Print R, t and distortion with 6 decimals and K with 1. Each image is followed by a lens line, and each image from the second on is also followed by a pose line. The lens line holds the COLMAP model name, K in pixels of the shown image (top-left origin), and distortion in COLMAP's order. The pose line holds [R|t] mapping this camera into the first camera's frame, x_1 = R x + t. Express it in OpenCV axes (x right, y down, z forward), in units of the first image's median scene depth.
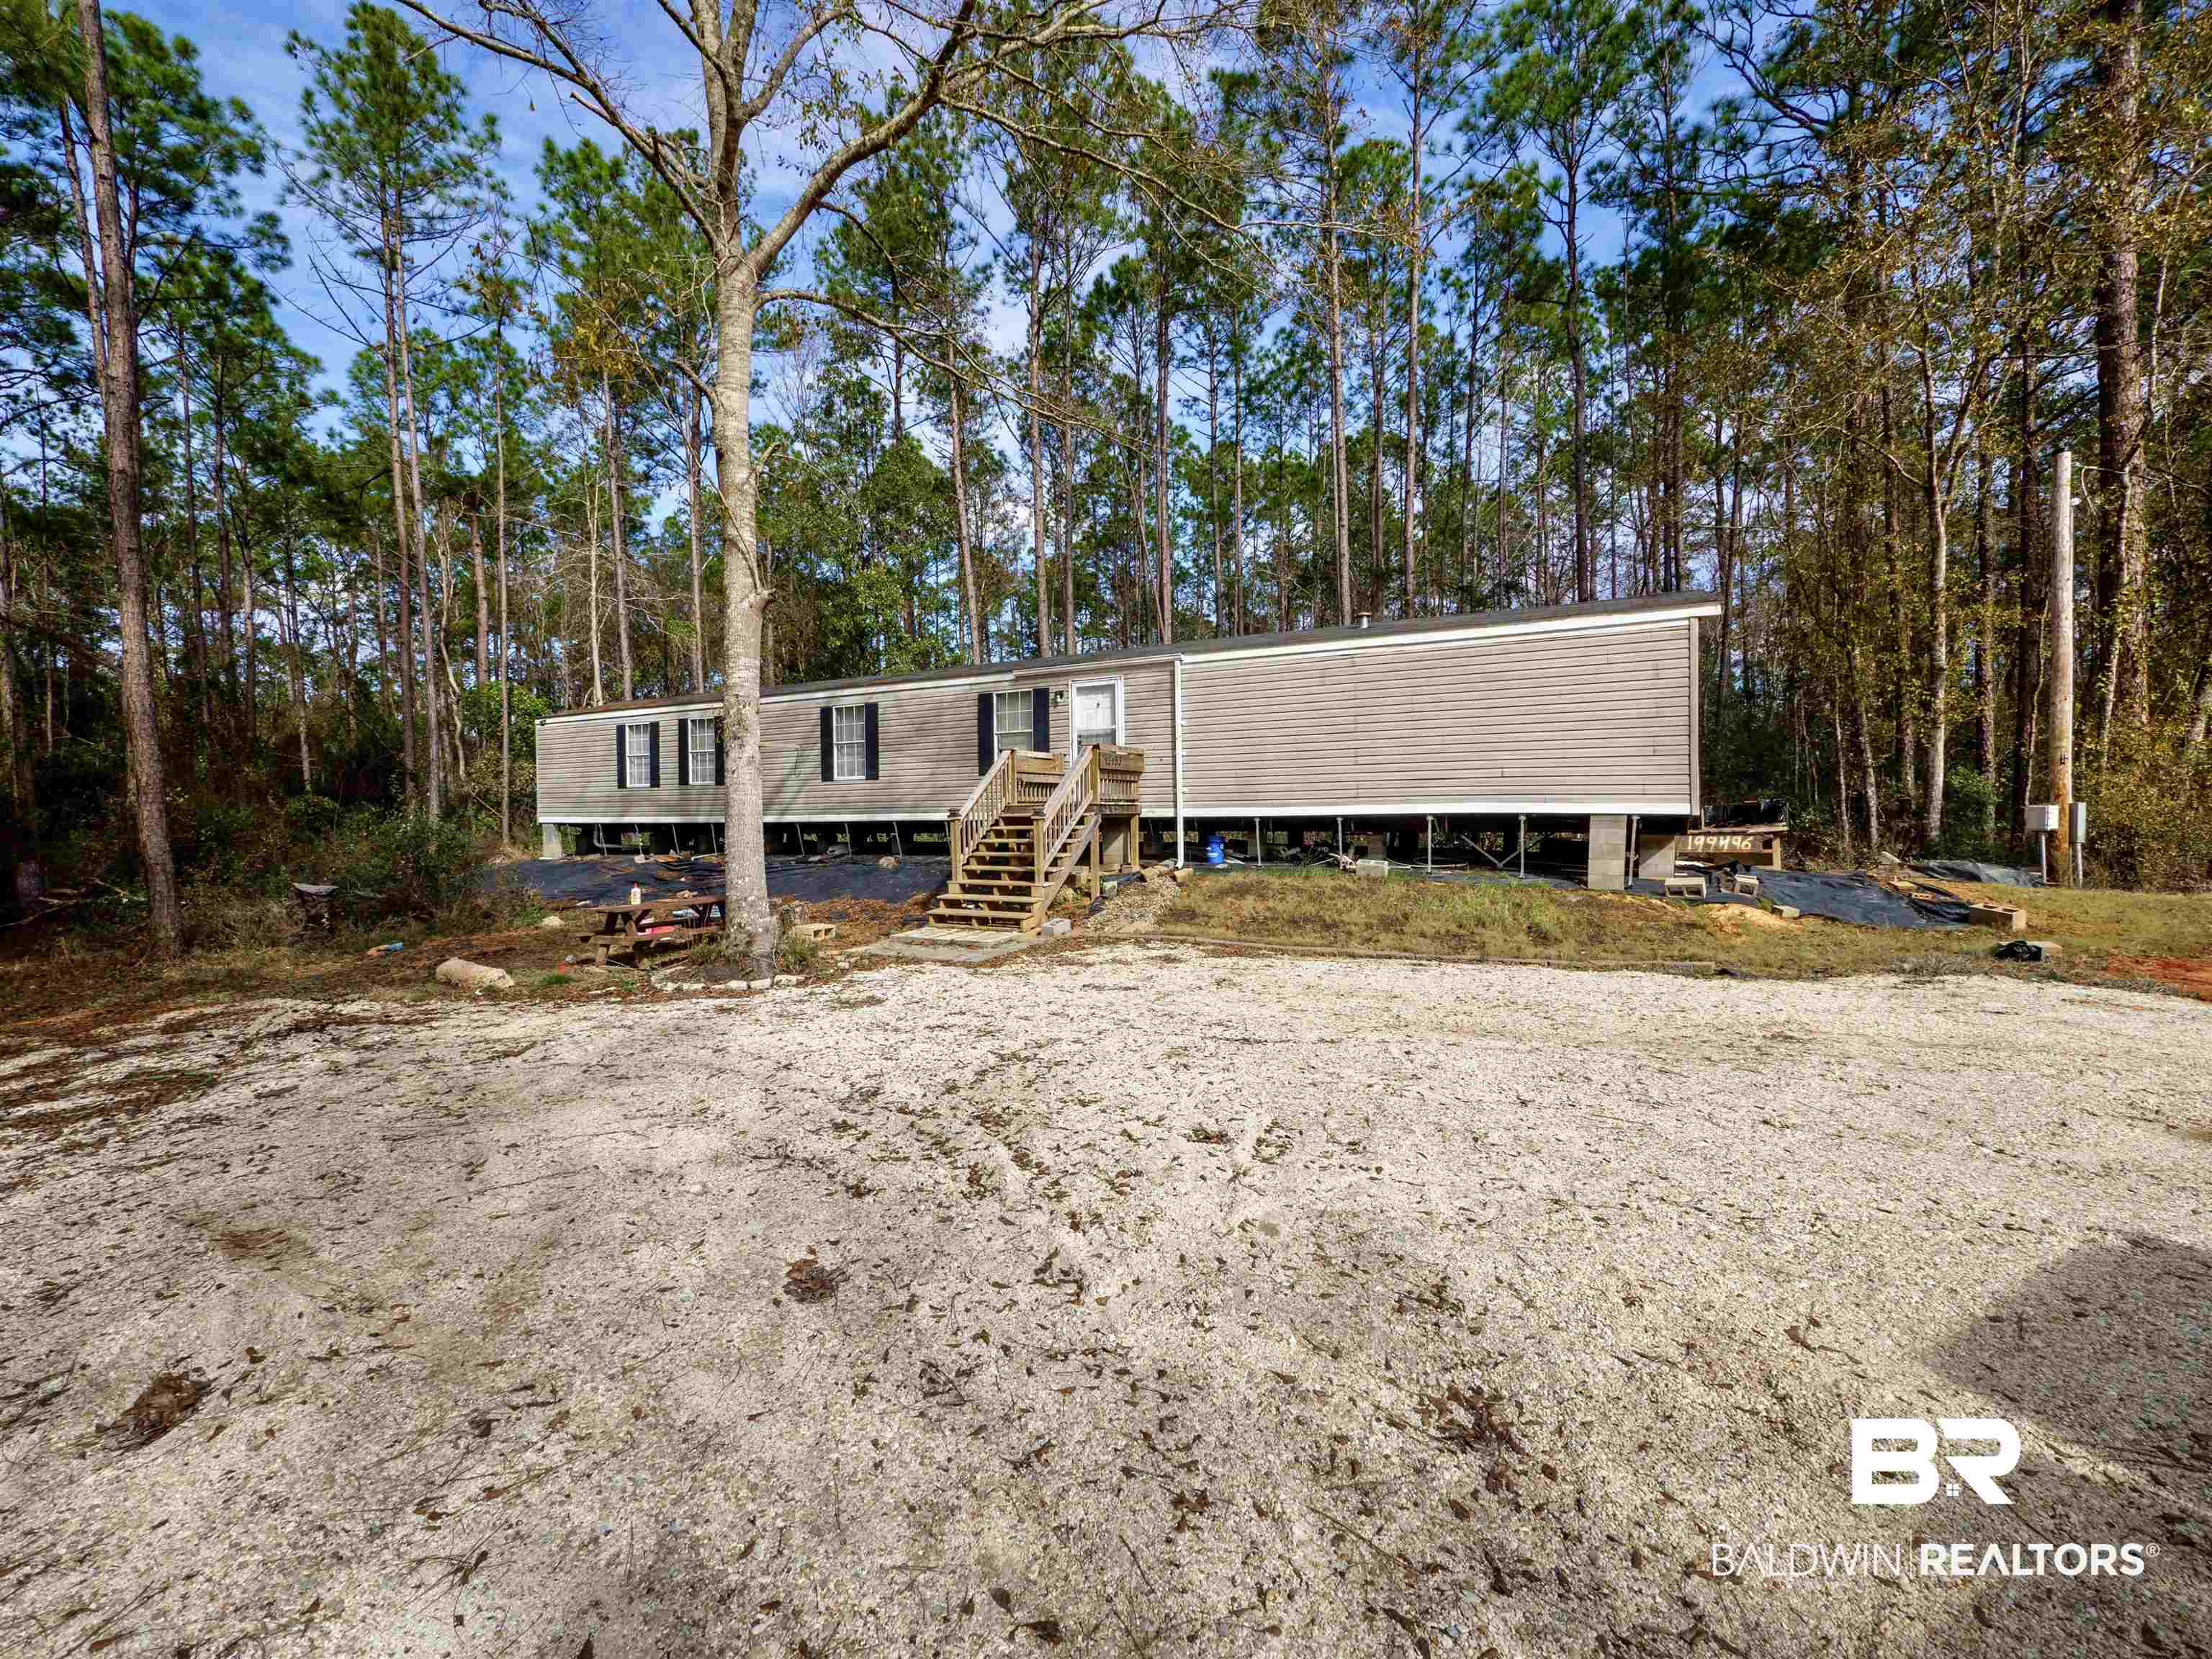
lens RADIAL K [[964.2, 0, 1106.0], [0, 964.2, 829.5], [0, 0, 1]] dist [-0.013252, 0.008455]
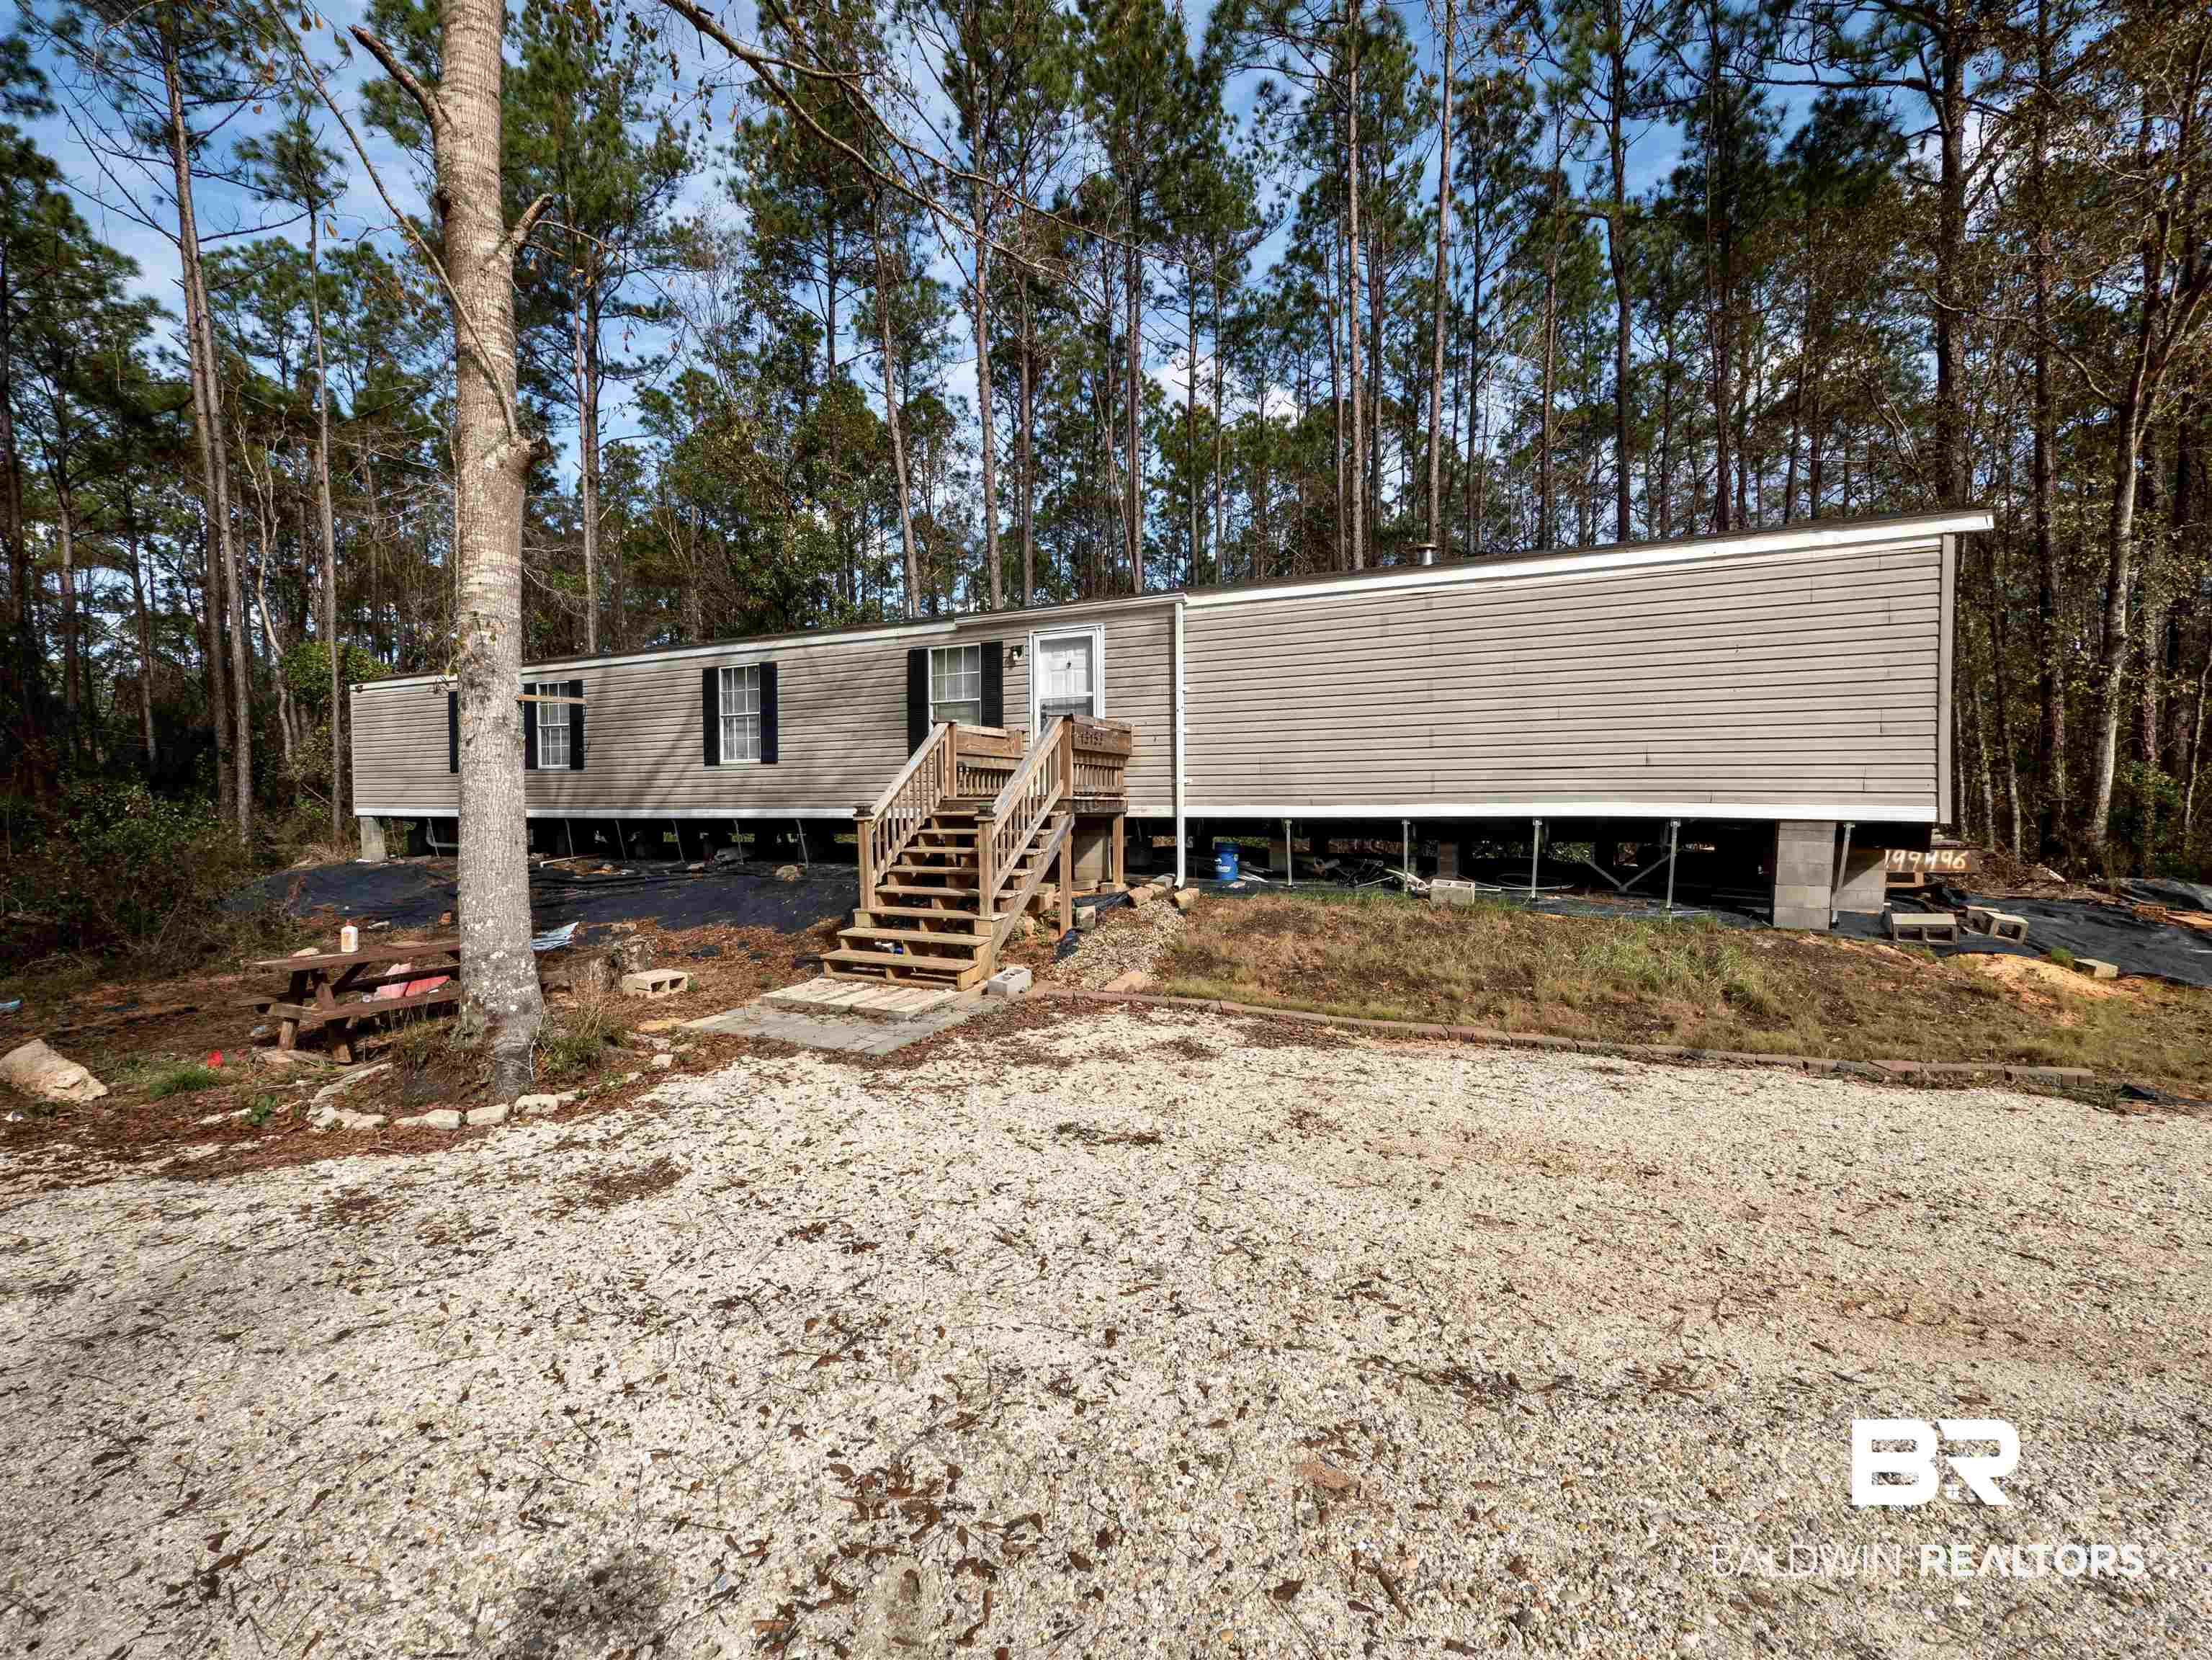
lens RADIAL K [[964.4, 0, 1106.0], [0, 964.4, 830.0], [0, 0, 1]] dist [-0.013252, 0.008455]
pose [[0.998898, 0.006629, 0.046459, -0.014147], [-0.007064, 0.999933, 0.009202, -0.009776], [-0.046395, -0.009520, 0.998878, 0.269779]]
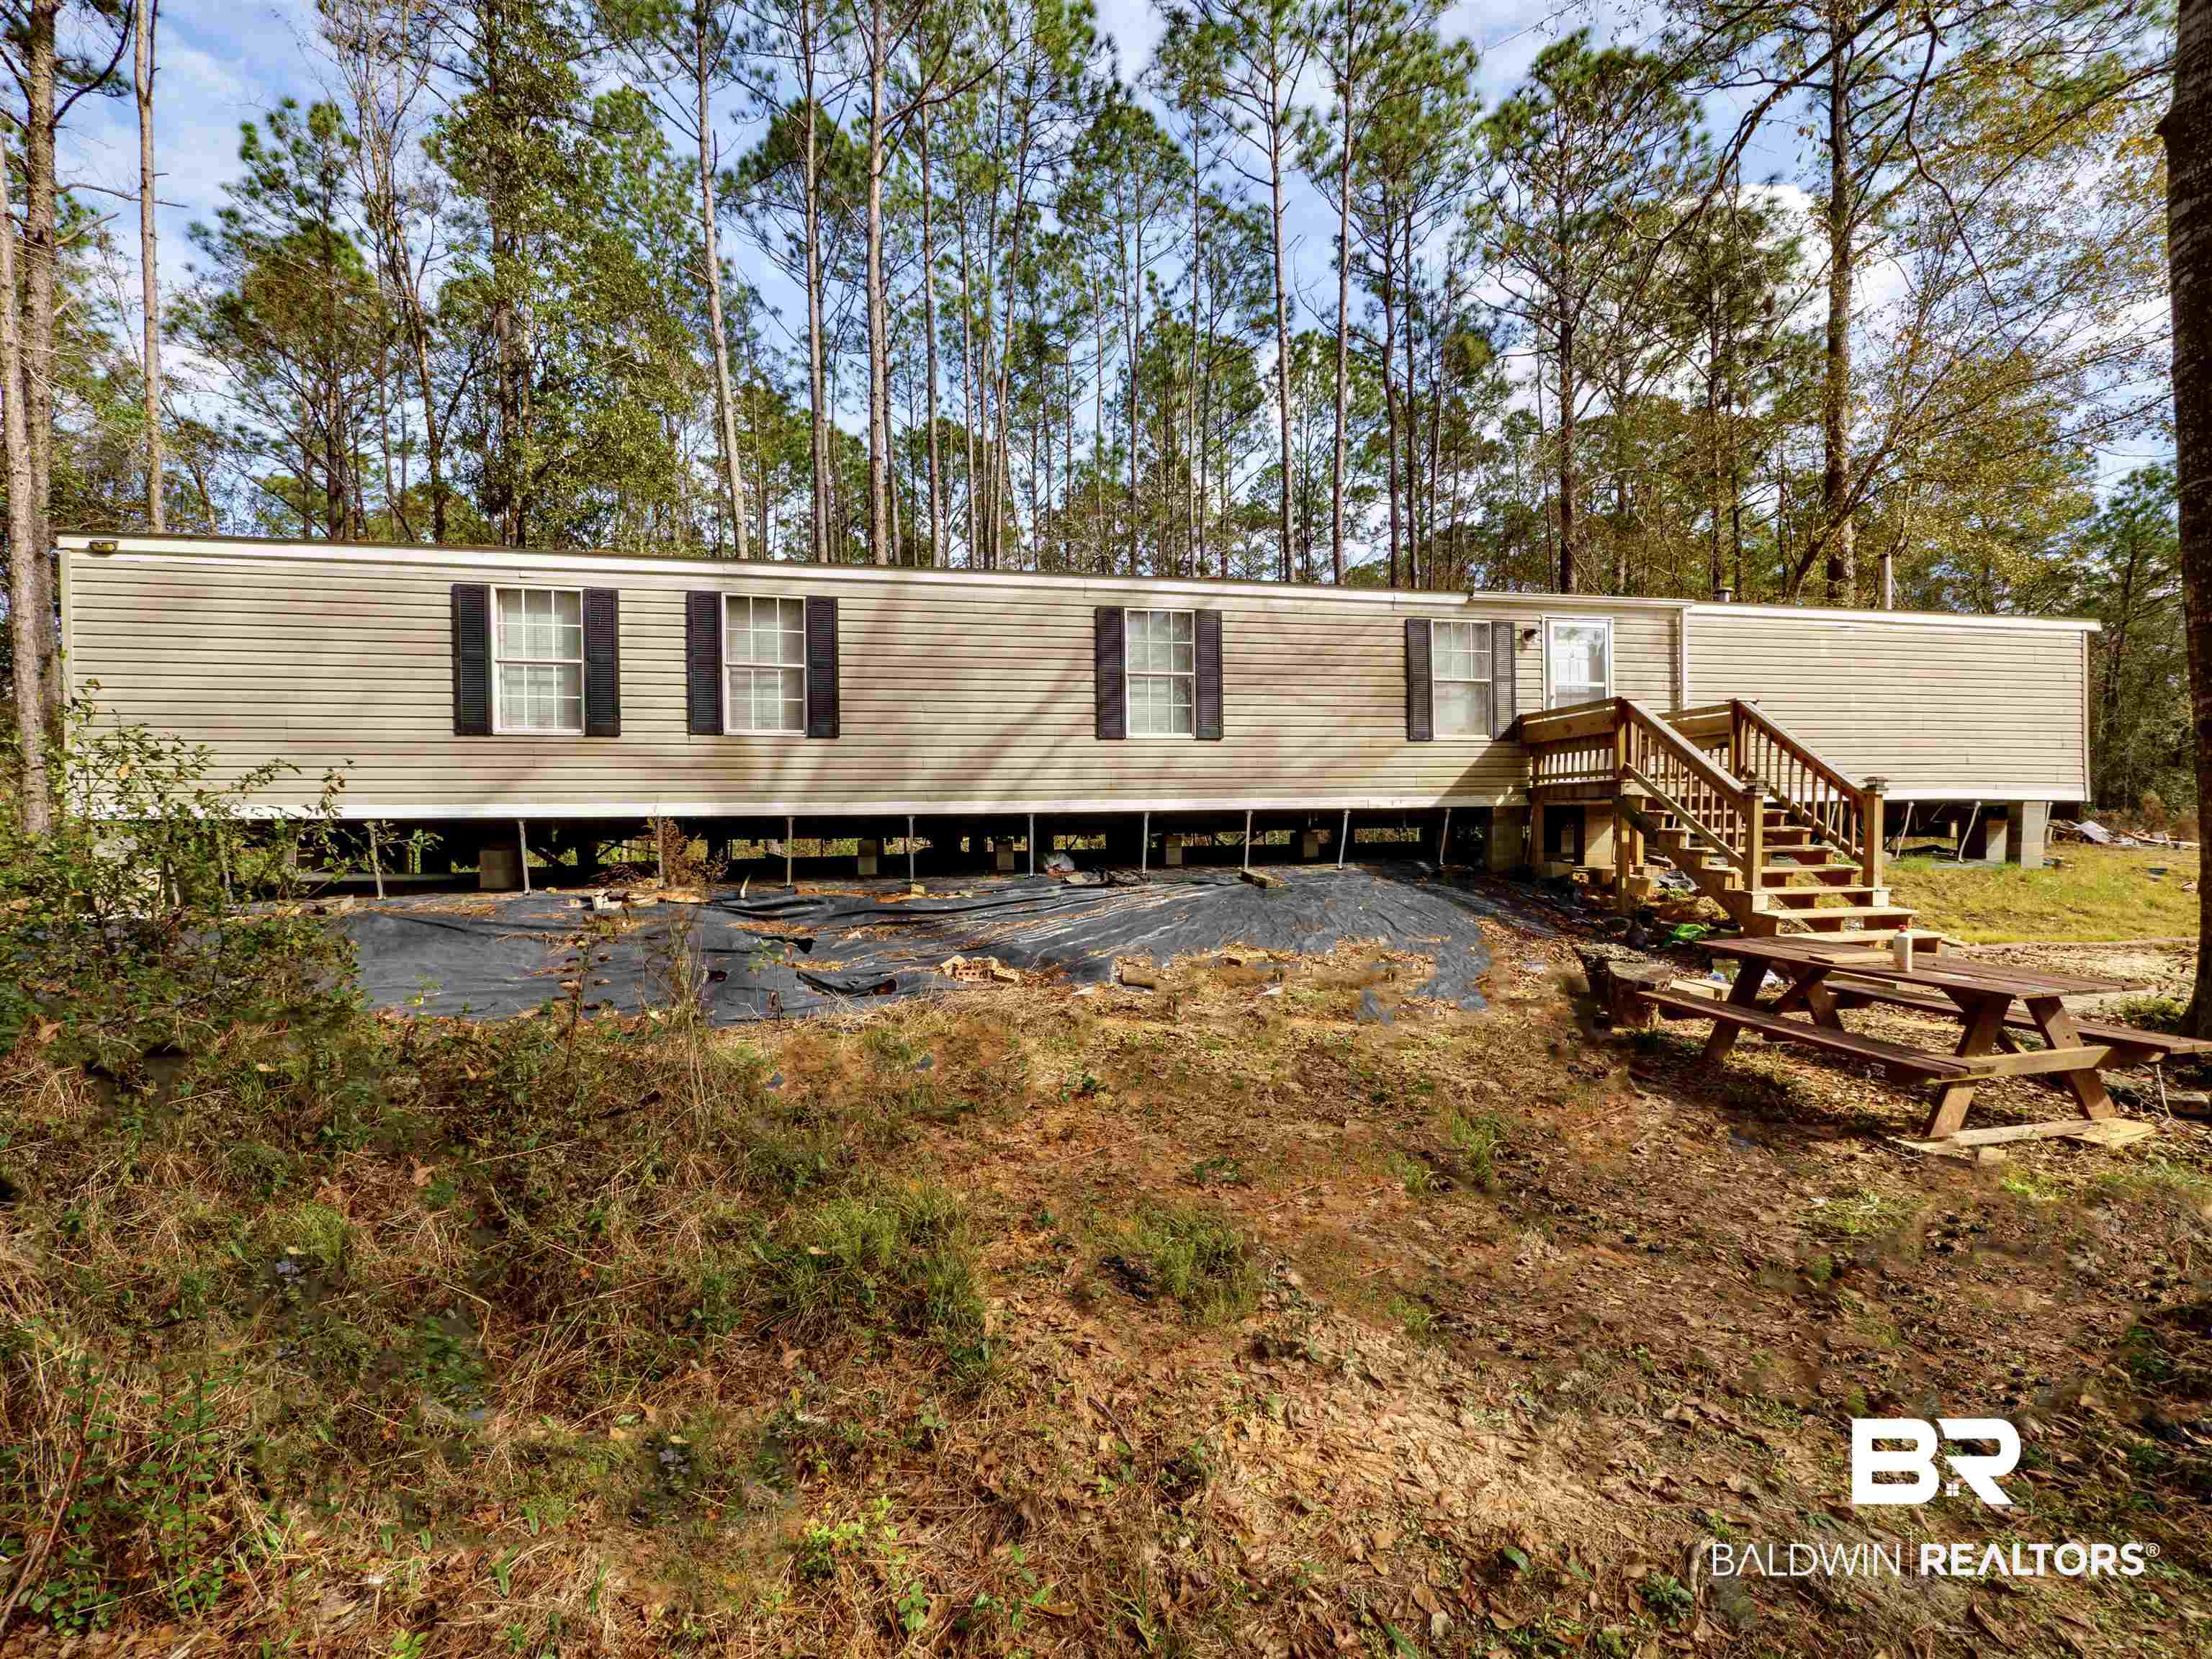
lens RADIAL K [[964.2, 0, 1106.0], [0, 964.2, 829.5], [0, 0, 1]] dist [-0.013252, 0.008455]
pose [[0.759303, -0.014616, 0.650573, -0.803256], [0.008595, 0.999886, 0.012433, -0.004985], [-0.650680, -0.003848, 0.759342, 0.696883]]
